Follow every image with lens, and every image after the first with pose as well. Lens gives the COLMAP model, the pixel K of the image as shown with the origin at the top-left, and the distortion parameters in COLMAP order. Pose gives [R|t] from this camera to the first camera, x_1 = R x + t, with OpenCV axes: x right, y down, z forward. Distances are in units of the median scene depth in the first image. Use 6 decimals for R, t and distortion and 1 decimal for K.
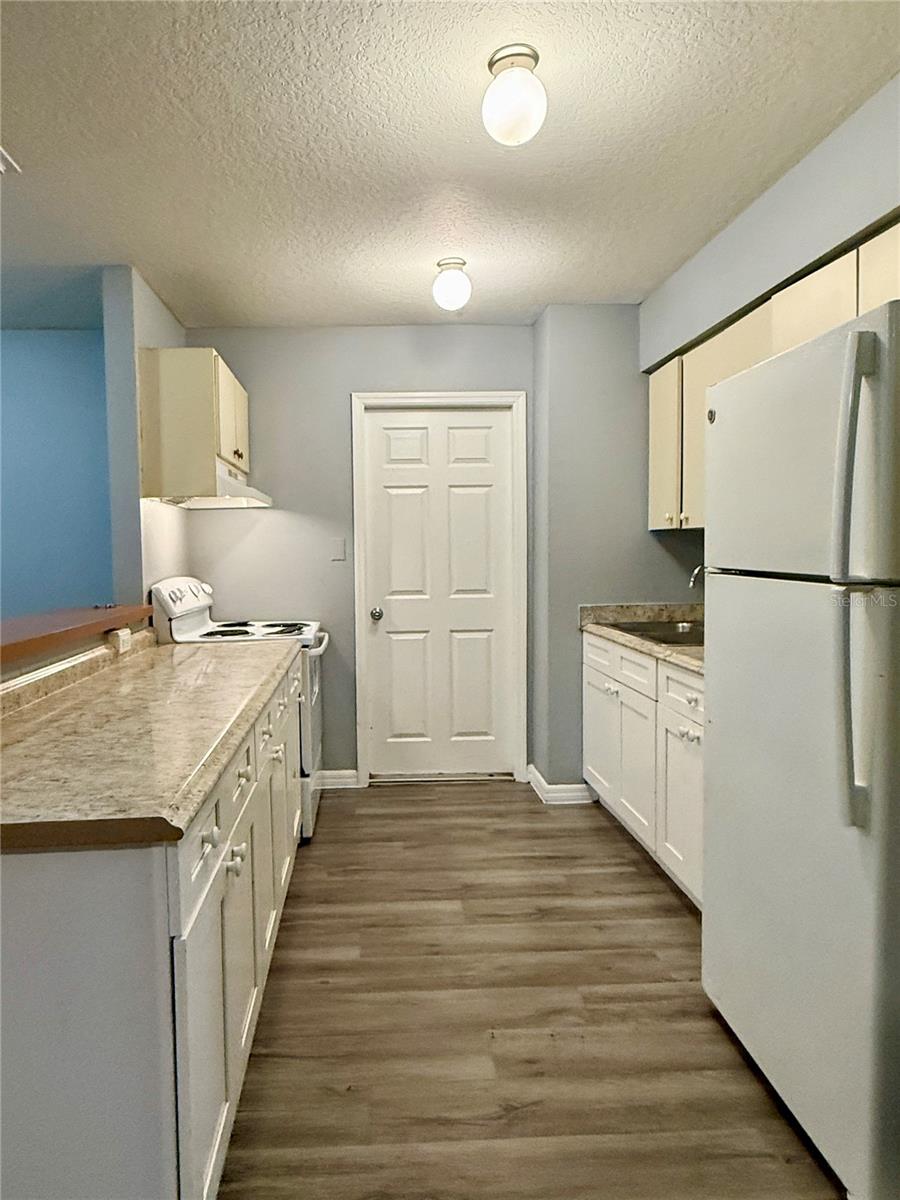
lens RADIAL K [[724.1, 0, 386.1], [0, 724.1, 593.4], [0, 0, 1]] dist [0.001110, -0.001289]
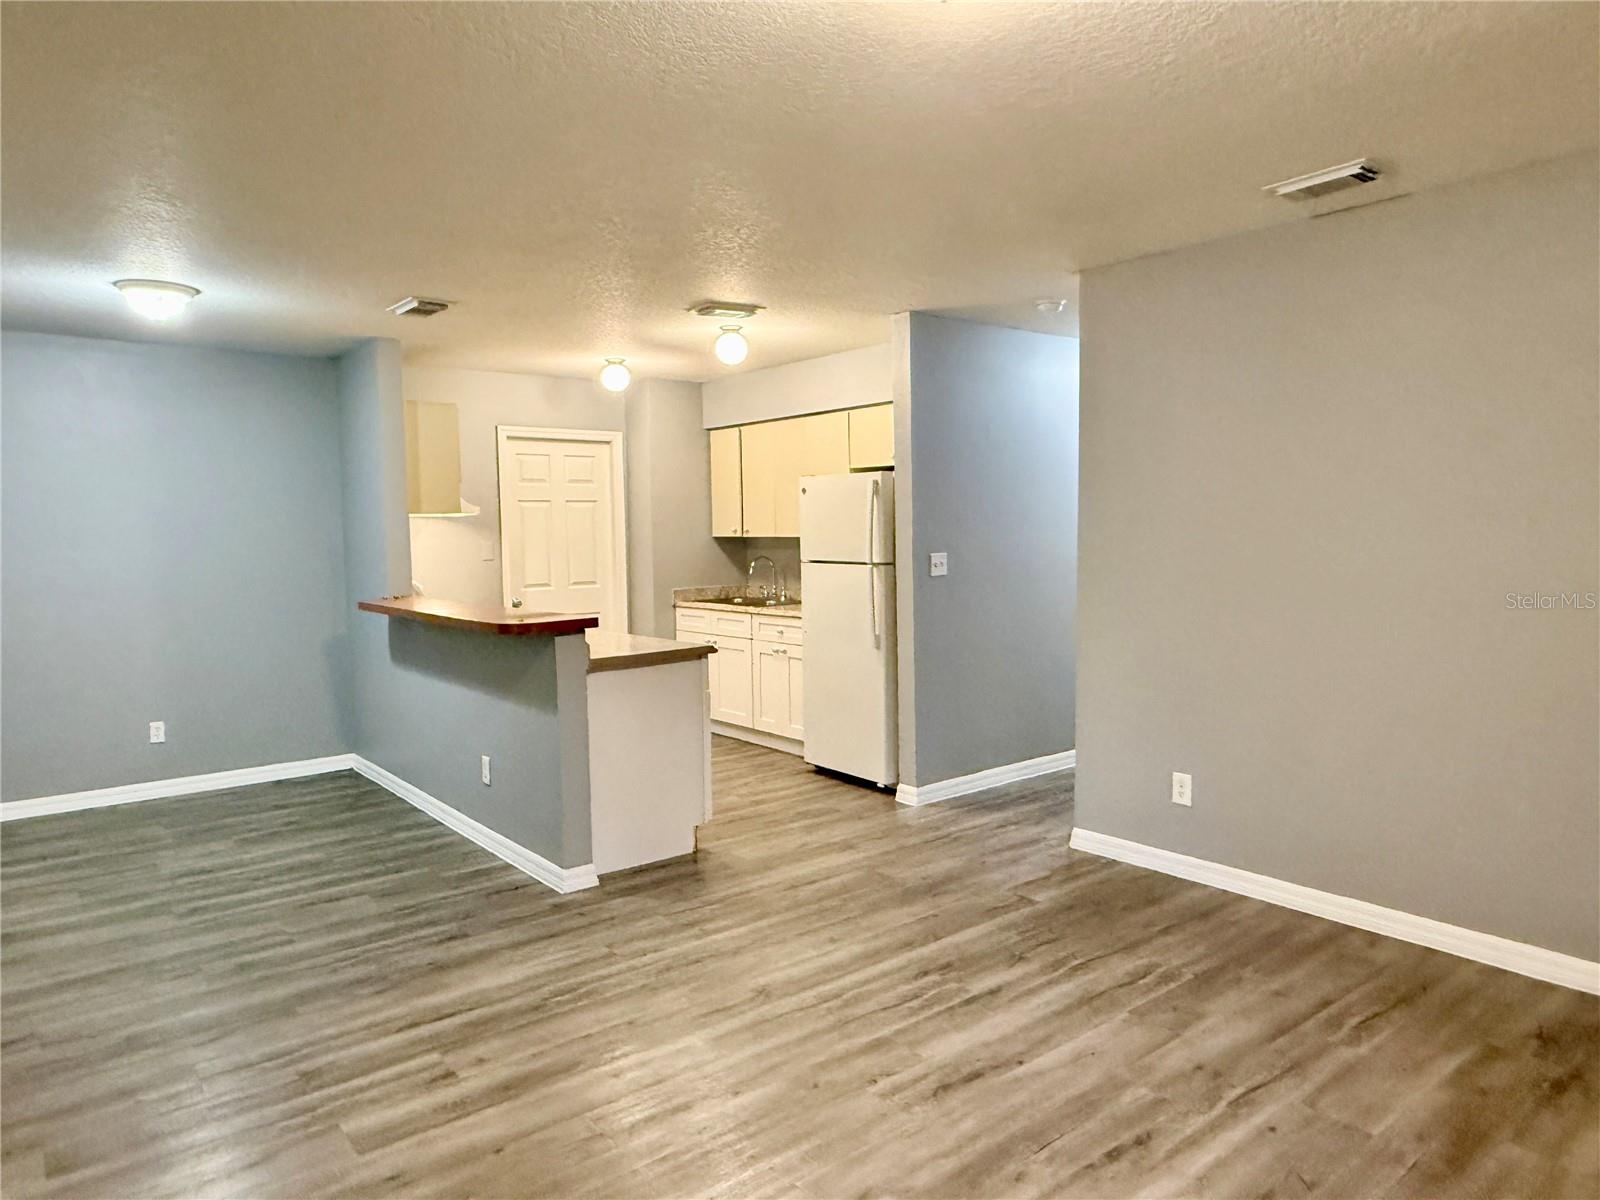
lens RADIAL K [[1042.0, 0, 800.0], [0, 1042.0, 600.0], [0, 0, 1]] dist [-0.011893, -0.000717]
pose [[0.797730, -0.040099, 0.601680, -0.802227], [0.042161, 0.999054, 0.010682, 0.027559], [-0.601539, 0.016846, 0.798665, -0.822053]]
